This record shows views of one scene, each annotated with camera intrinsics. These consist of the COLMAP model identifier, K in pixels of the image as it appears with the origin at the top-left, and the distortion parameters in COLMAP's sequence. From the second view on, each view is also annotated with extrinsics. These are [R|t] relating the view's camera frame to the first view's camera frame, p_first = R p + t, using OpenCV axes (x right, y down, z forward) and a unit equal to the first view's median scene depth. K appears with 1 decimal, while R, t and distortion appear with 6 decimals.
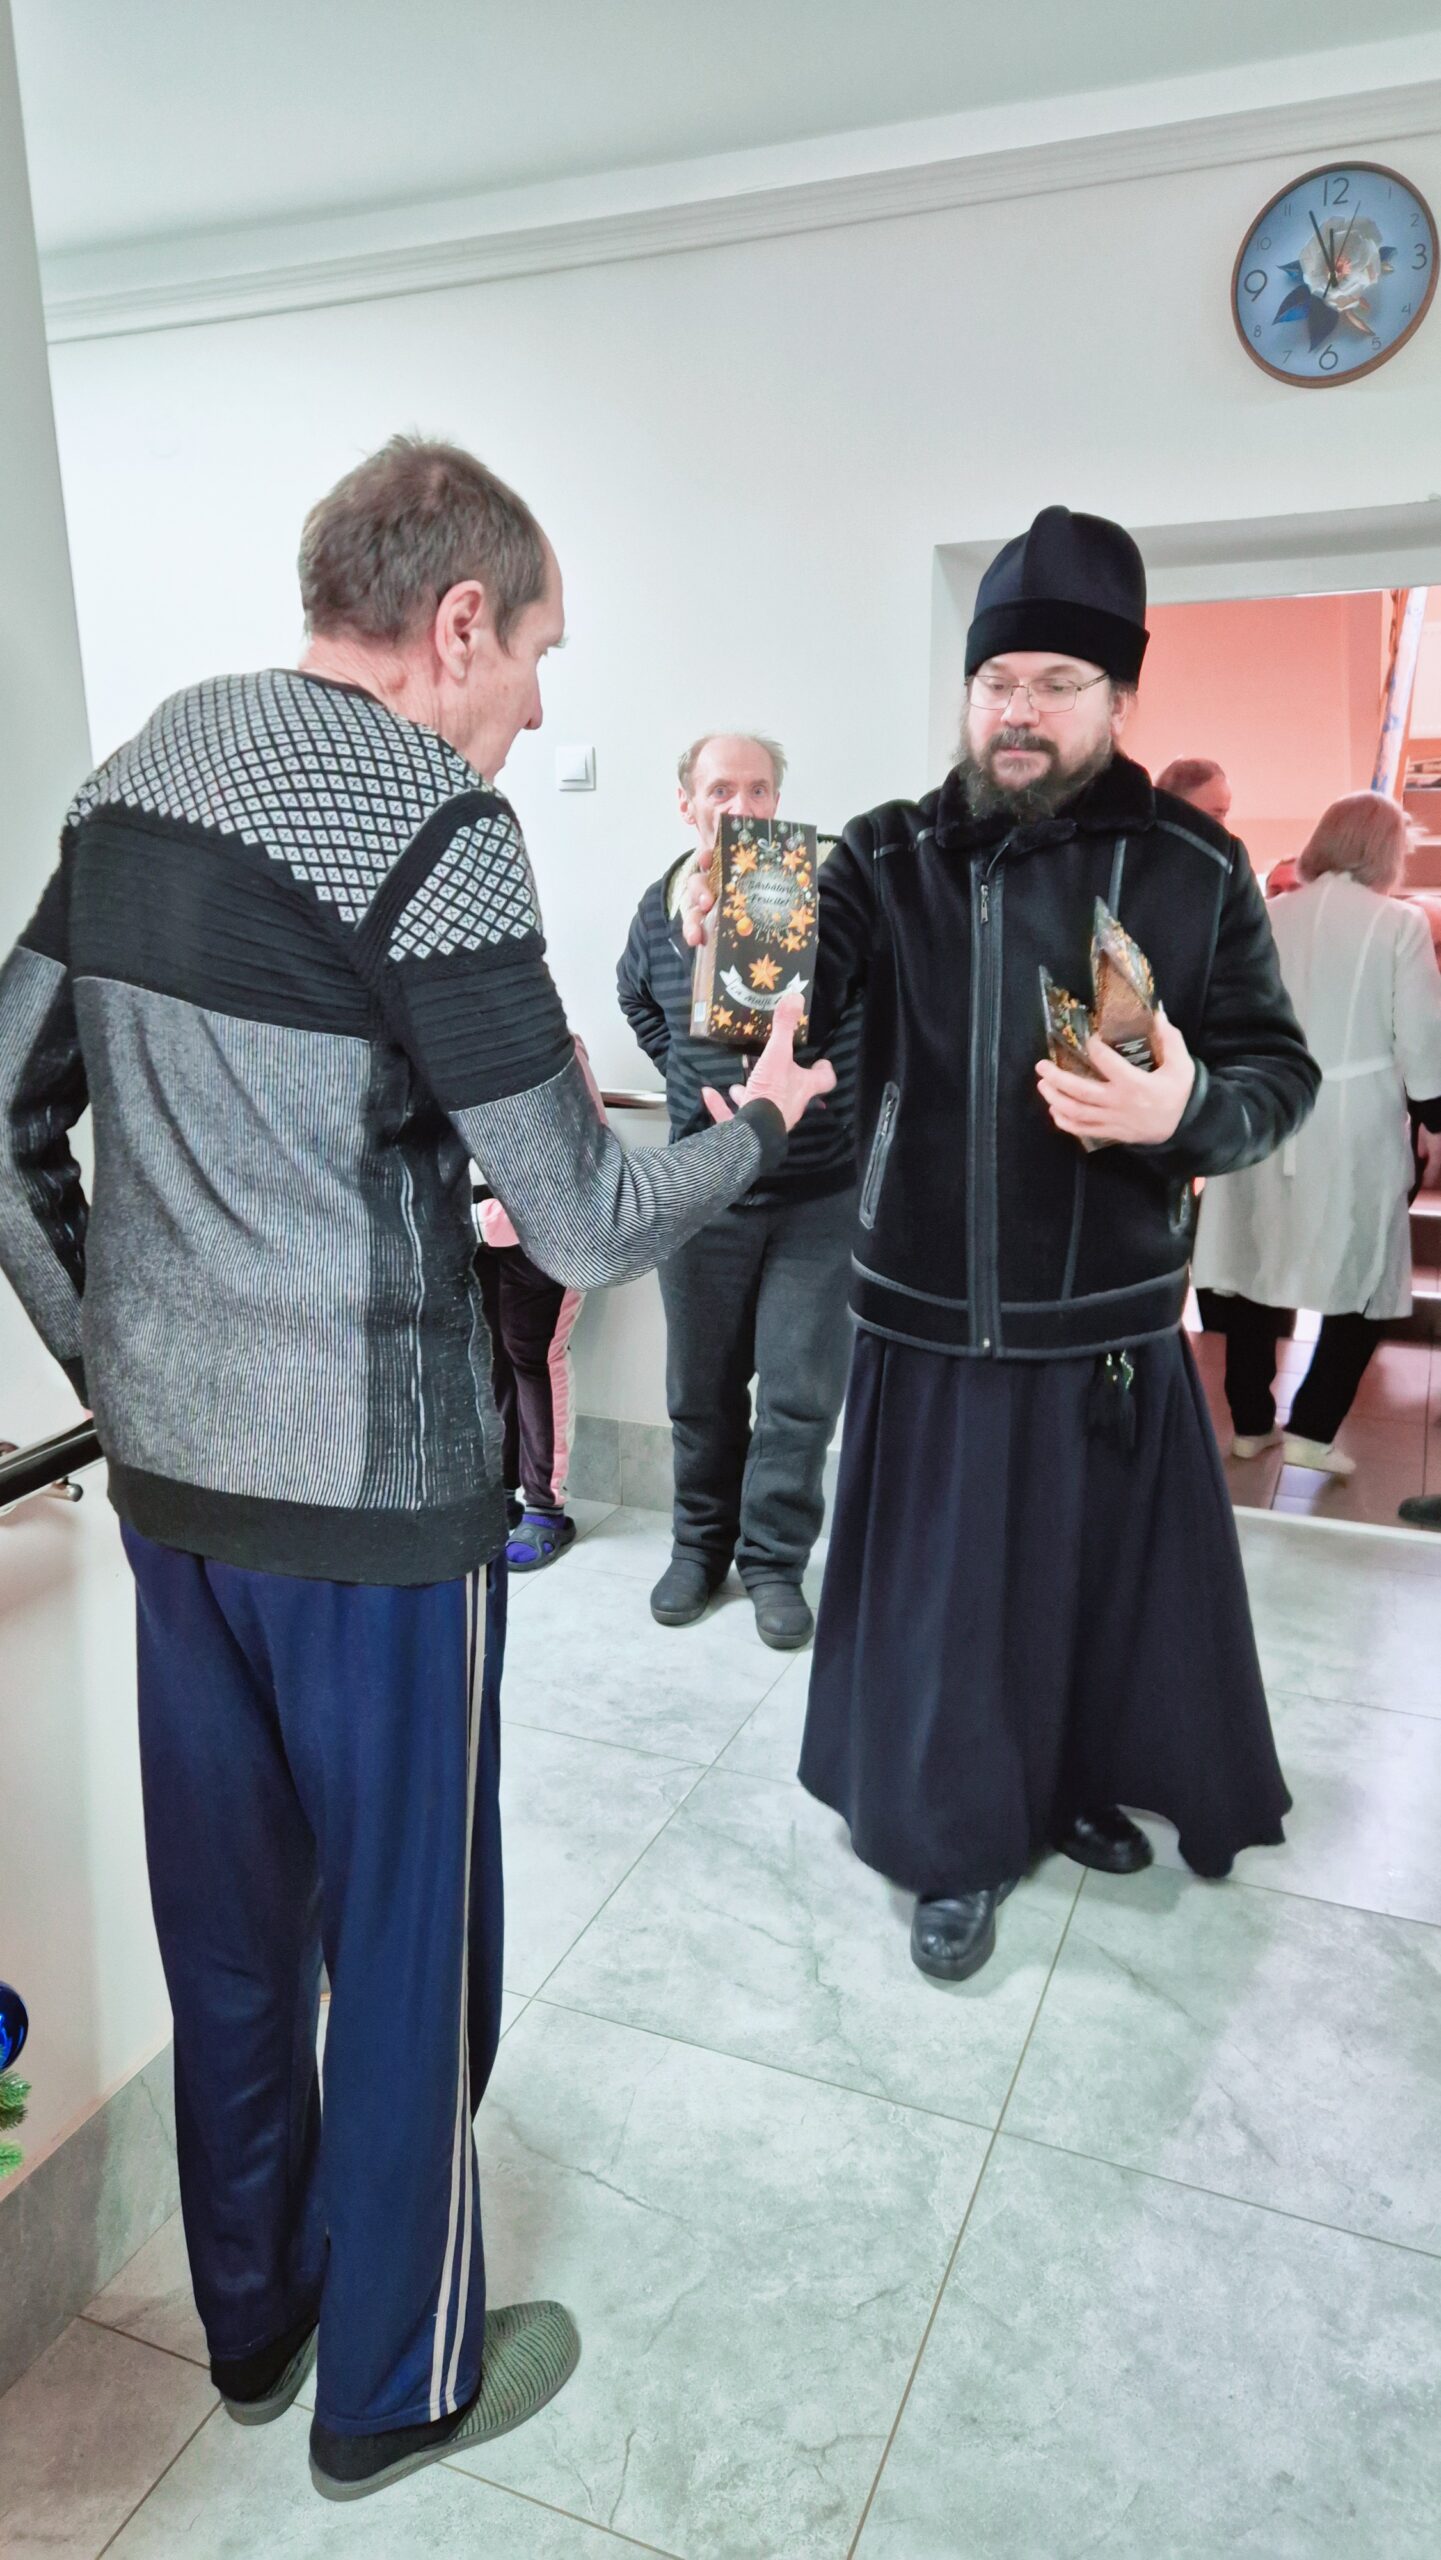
lens RADIAL K [[1667.4, 0, 722.1], [0, 1667.4, 1235.1], [0, 0, 1]] dist [0.059647, -0.049146]
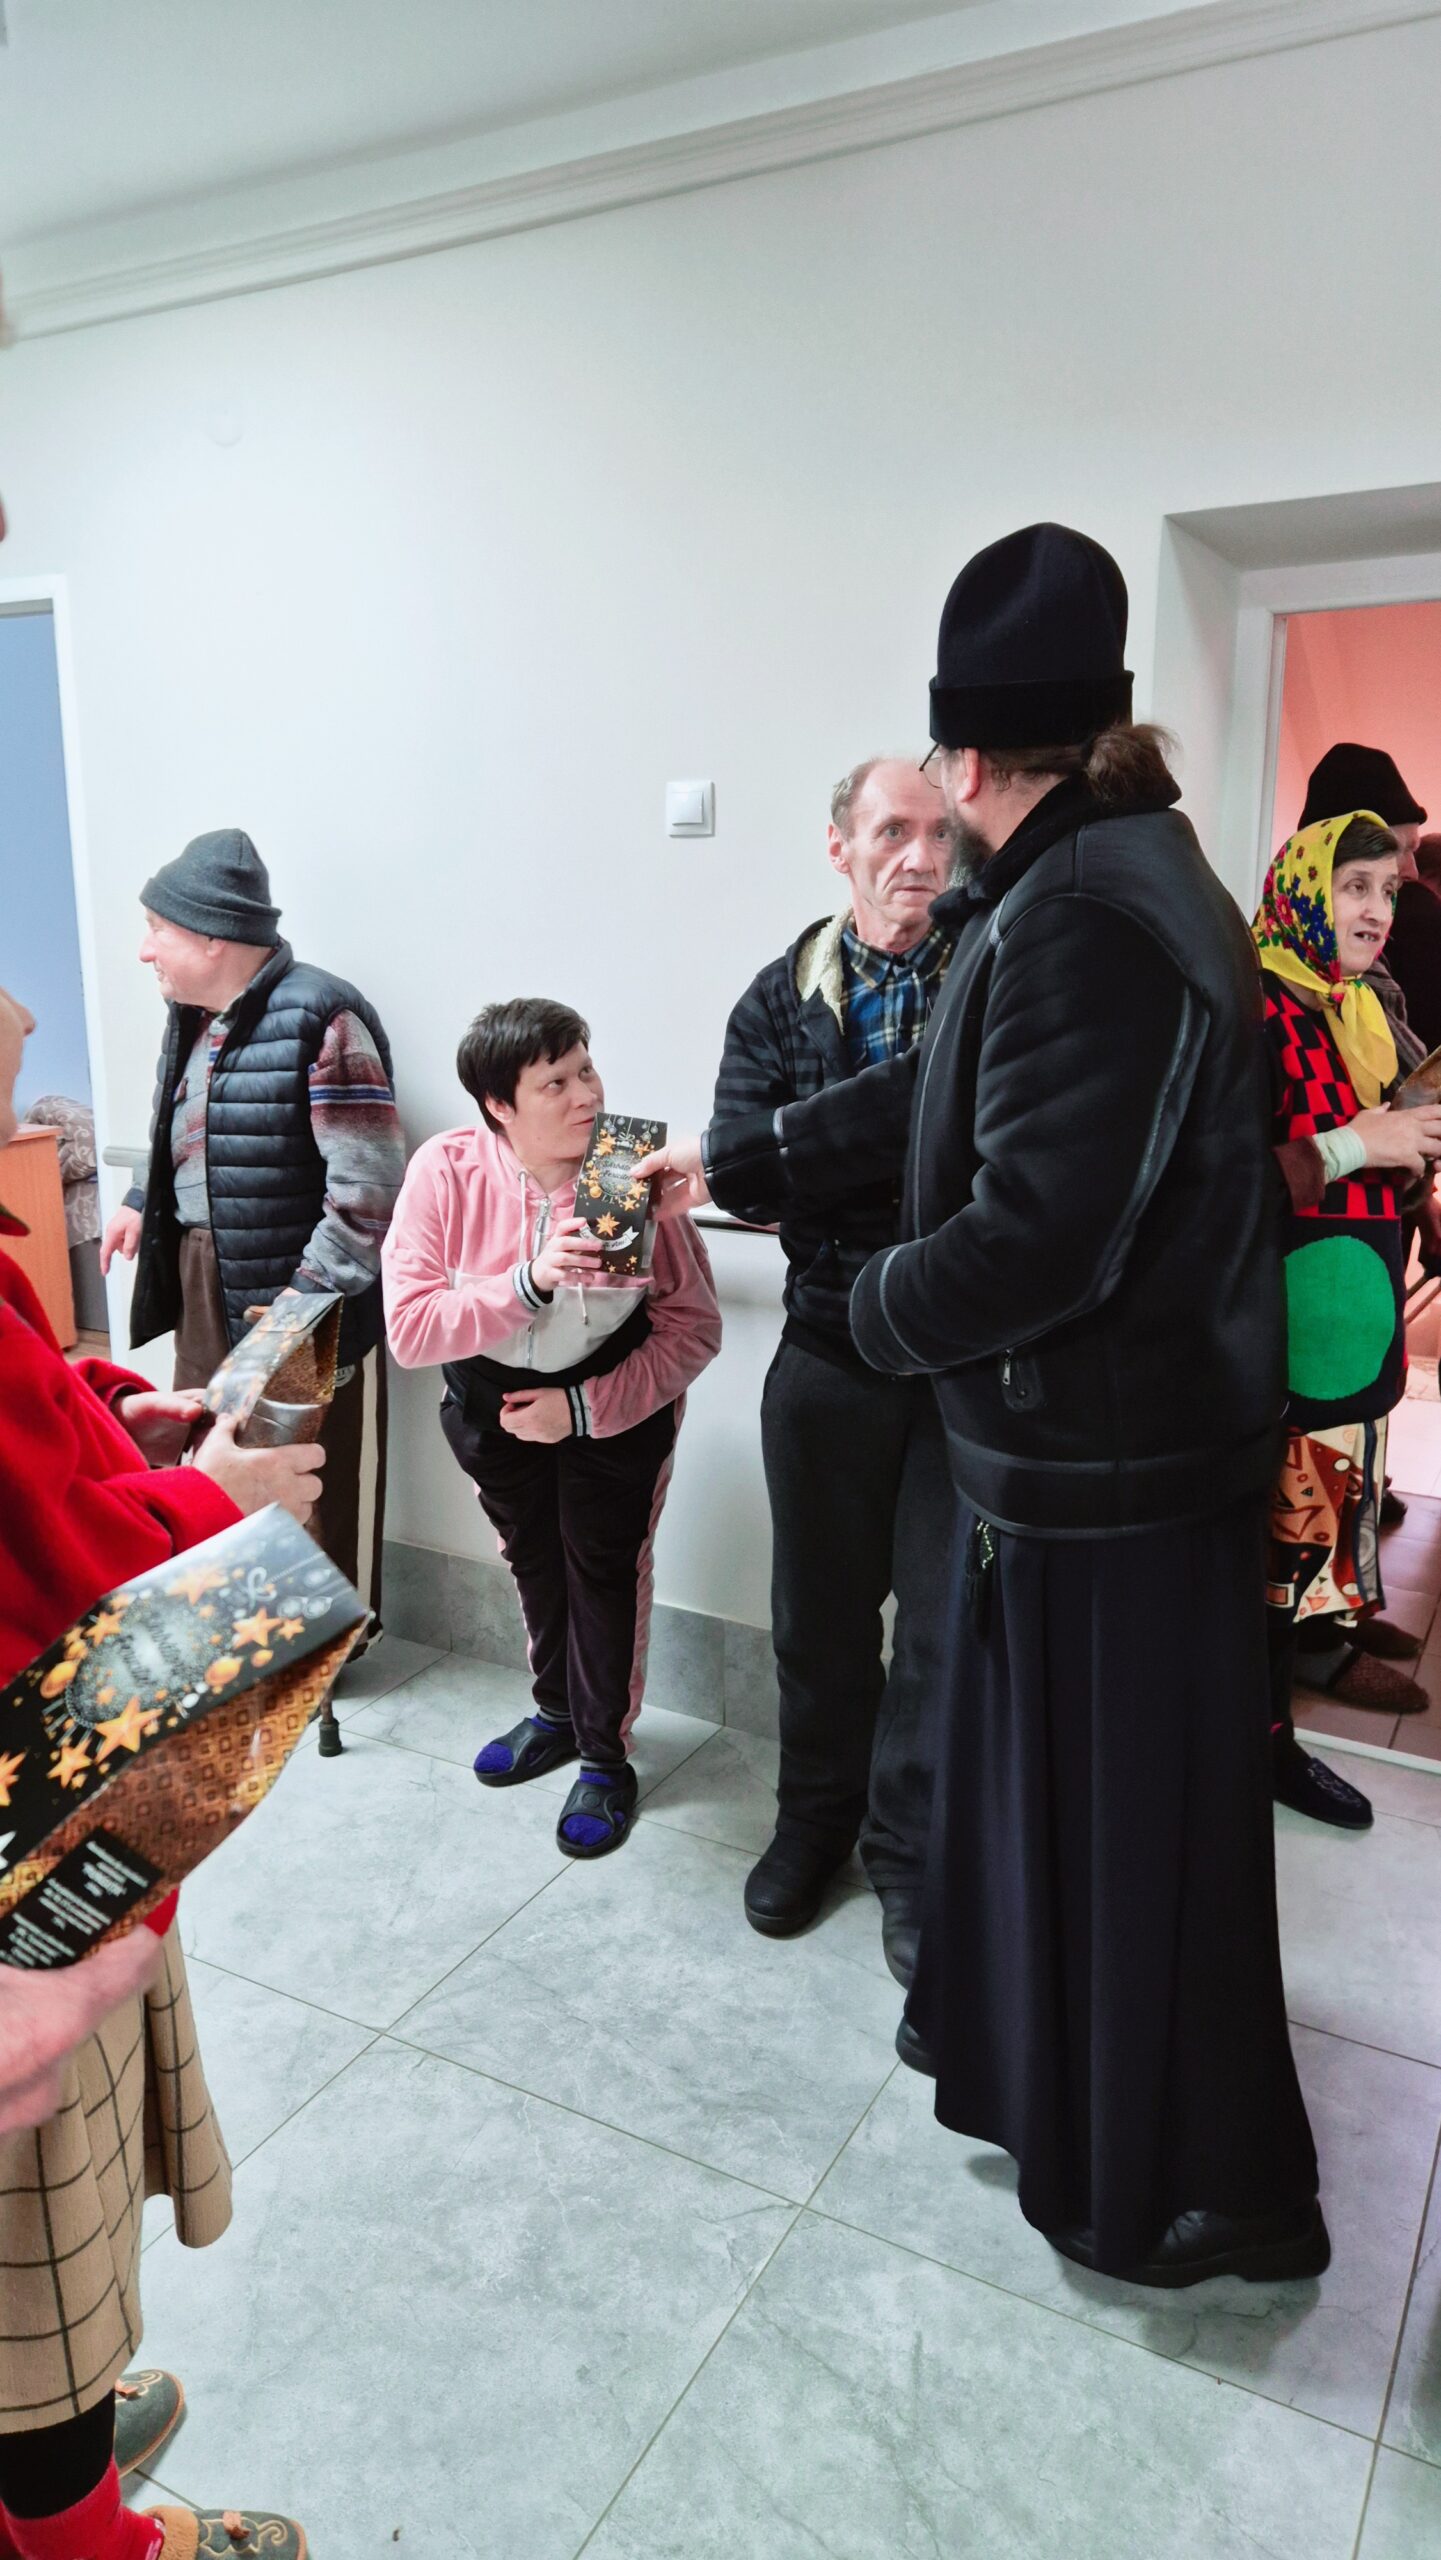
lens RADIAL K [[1724.4, 0, 677.4], [0, 1724.4, 1241.5], [0, 0, 1]] dist [0.065837, -0.059460]
pose [[0.991396, 0.040257, -0.124554, 0.015148], [-0.043584, 0.998759, -0.024099, -0.066165], [0.123429, 0.029321, 0.991920, 0.254567]]
